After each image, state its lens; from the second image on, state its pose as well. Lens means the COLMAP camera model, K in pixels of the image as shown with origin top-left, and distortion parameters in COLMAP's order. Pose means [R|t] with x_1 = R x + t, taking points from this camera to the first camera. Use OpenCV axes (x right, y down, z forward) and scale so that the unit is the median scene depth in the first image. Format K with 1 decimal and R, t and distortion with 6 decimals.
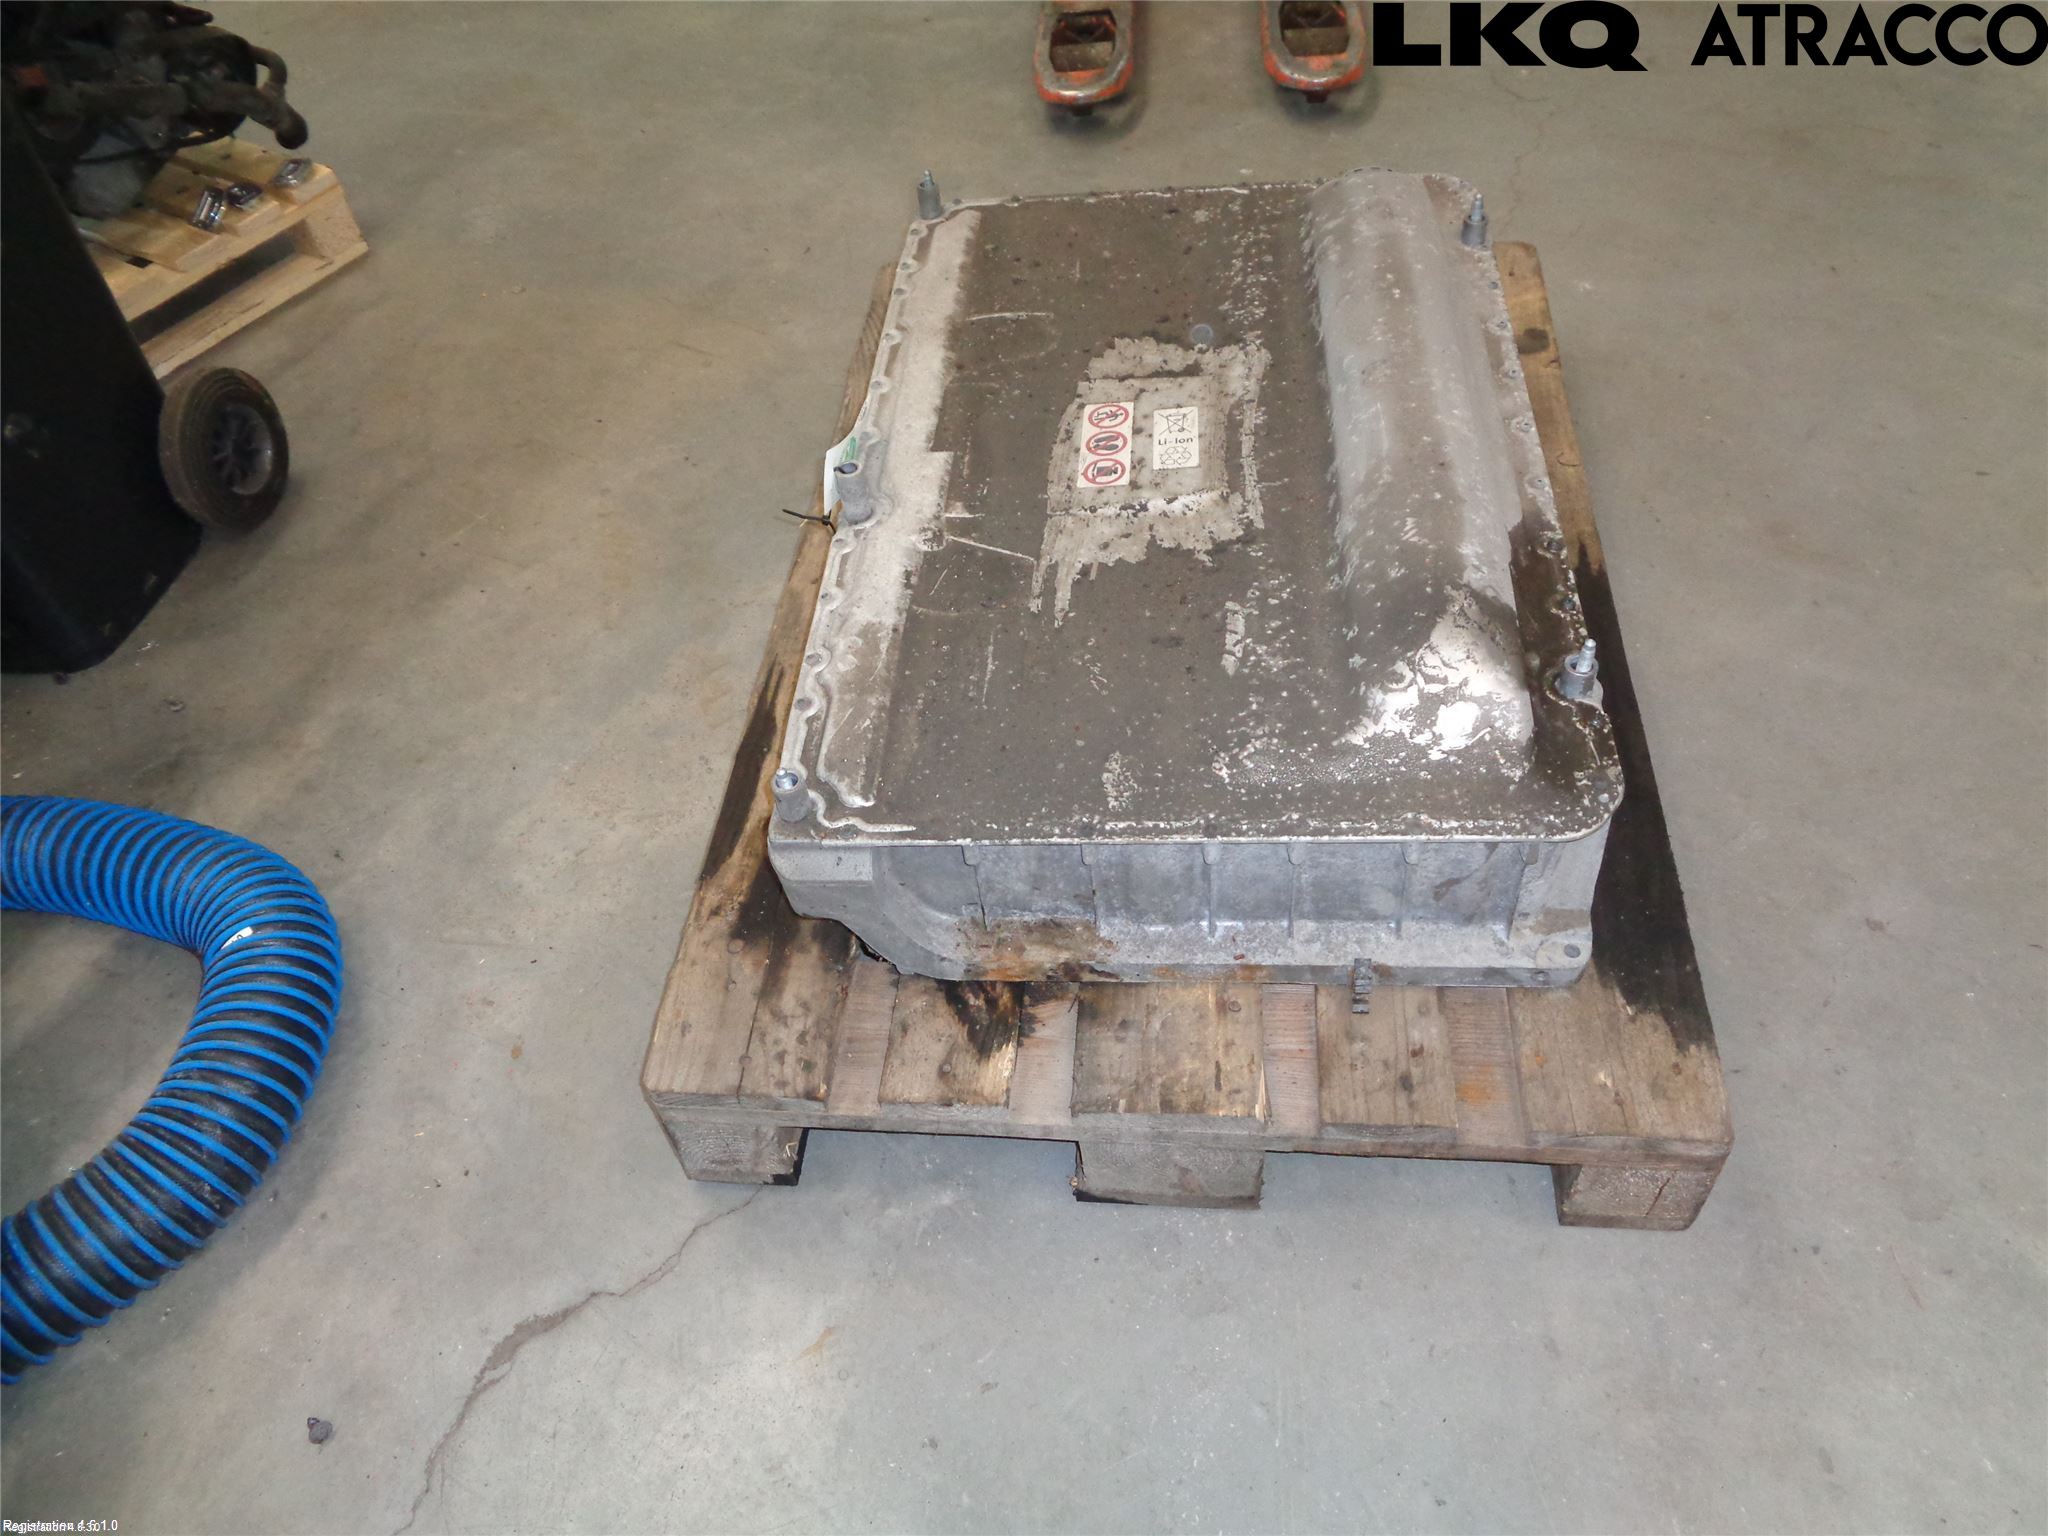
lens RADIAL K [[1524.5, 0, 1036.6], [0, 1524.5, 774.6], [0, 0, 1]] dist [-0.011451, 0.002353]
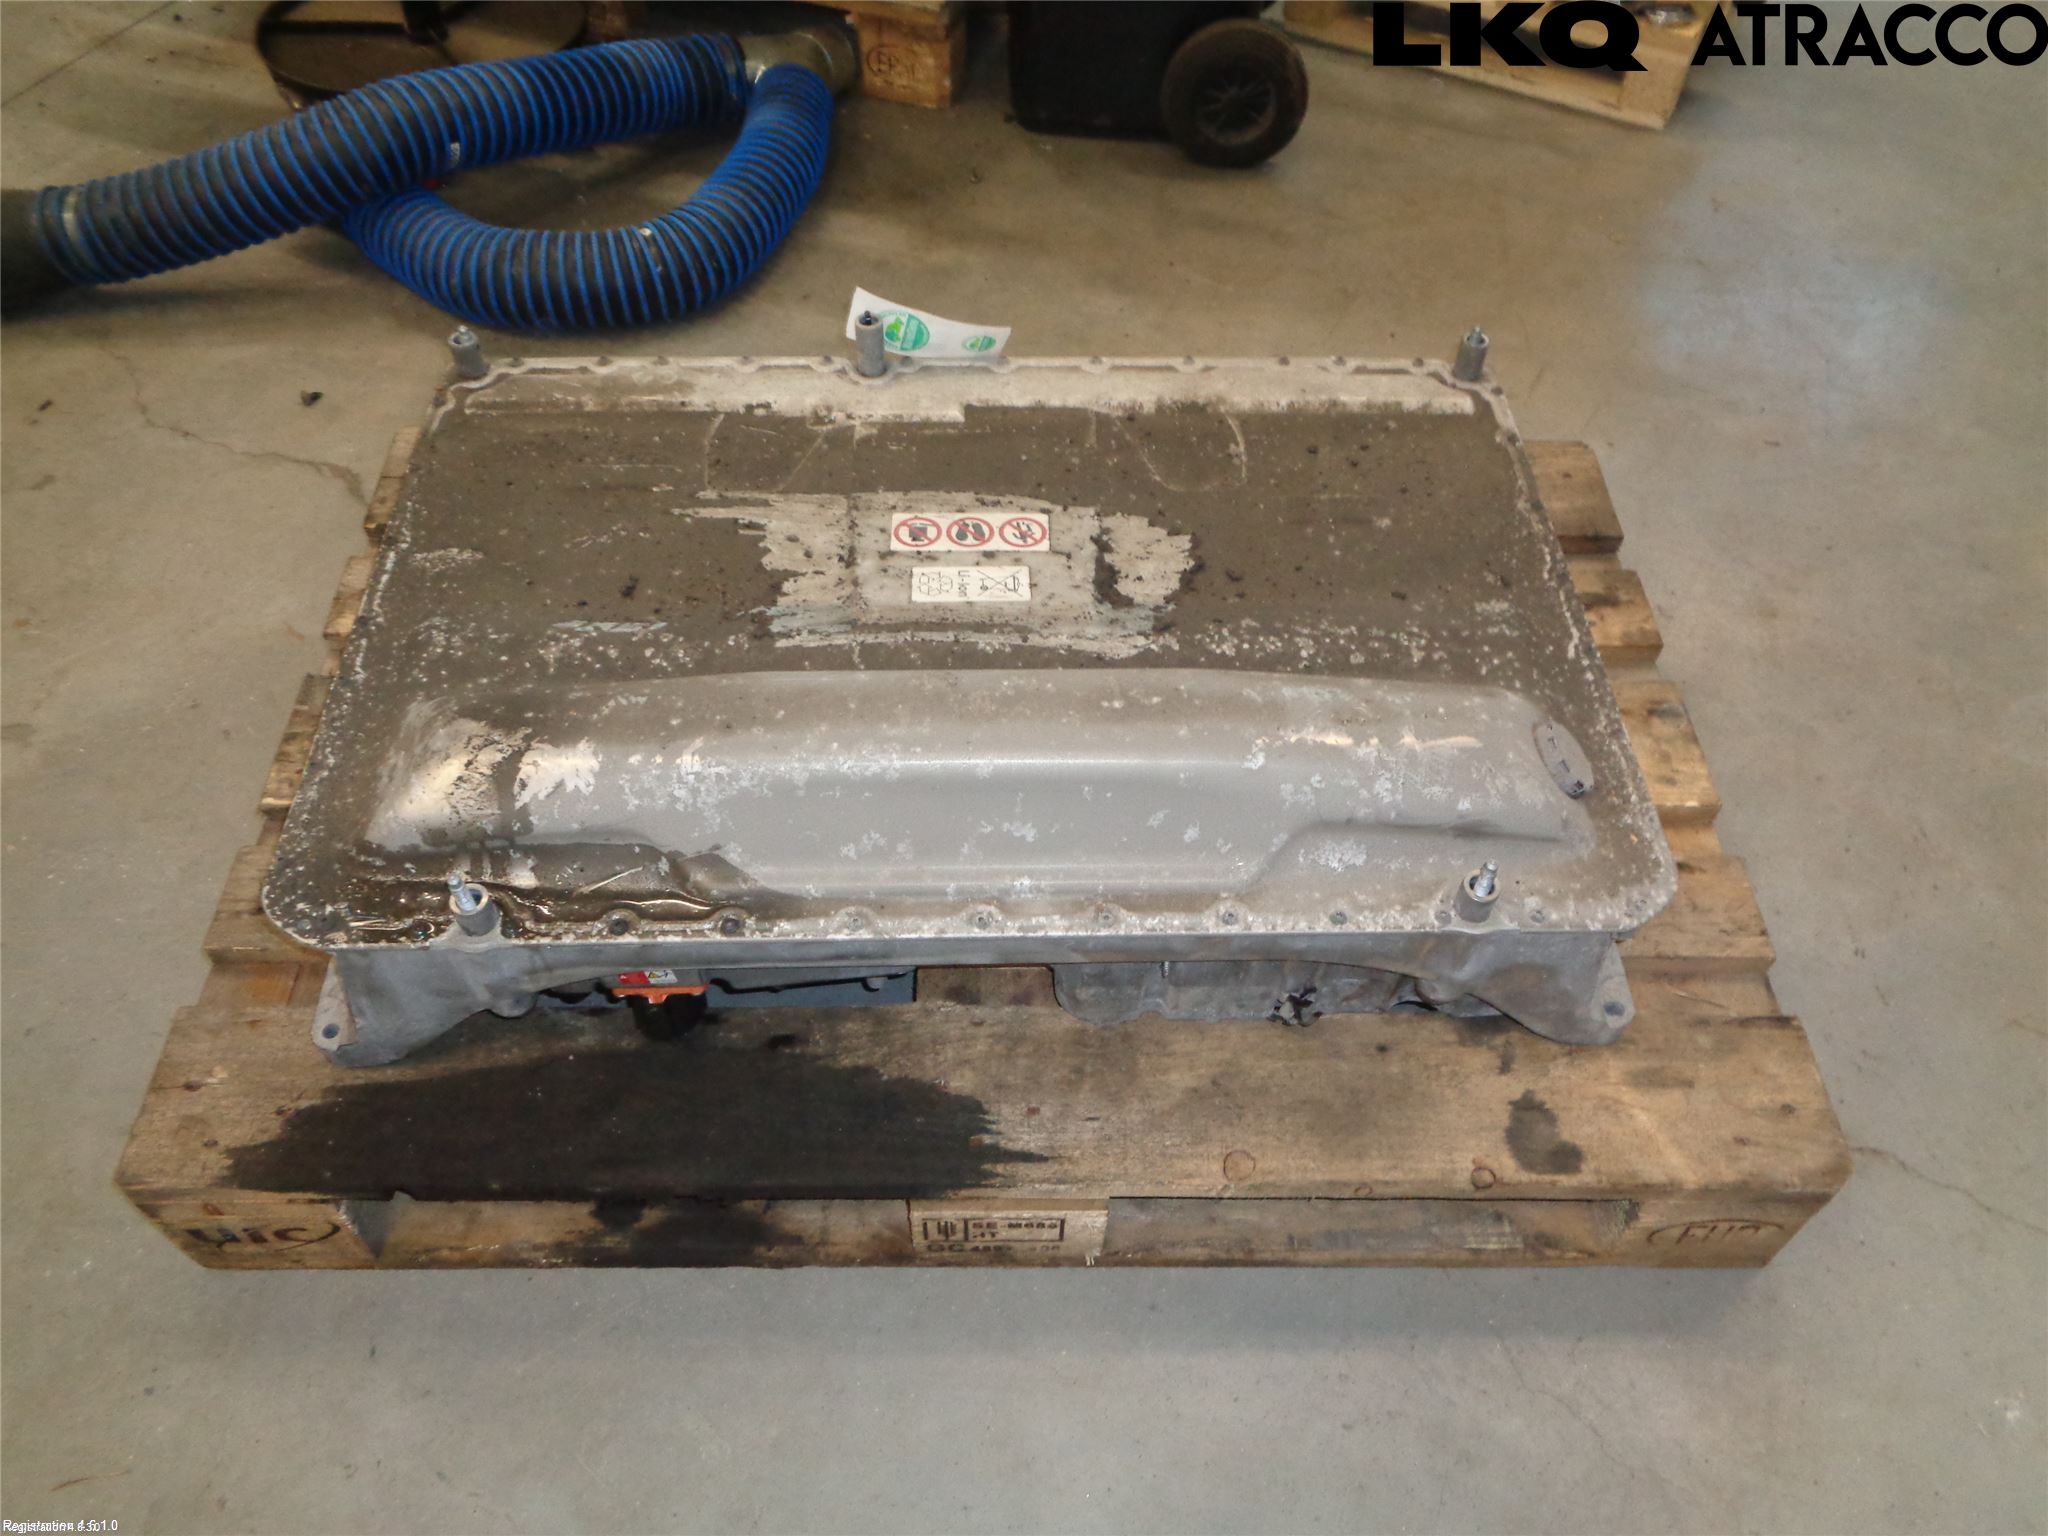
lens RADIAL K [[1524.5, 0, 1032.5], [0, 1524.5, 761.9], [0, 0, 1]] dist [-0.011451, 0.002353]
pose [[0.107709, 0.830677, -0.546236, 0.651276], [-0.766940, 0.419038, 0.486015, -0.627287], [0.632615, 0.366582, 0.682214, 0.479013]]
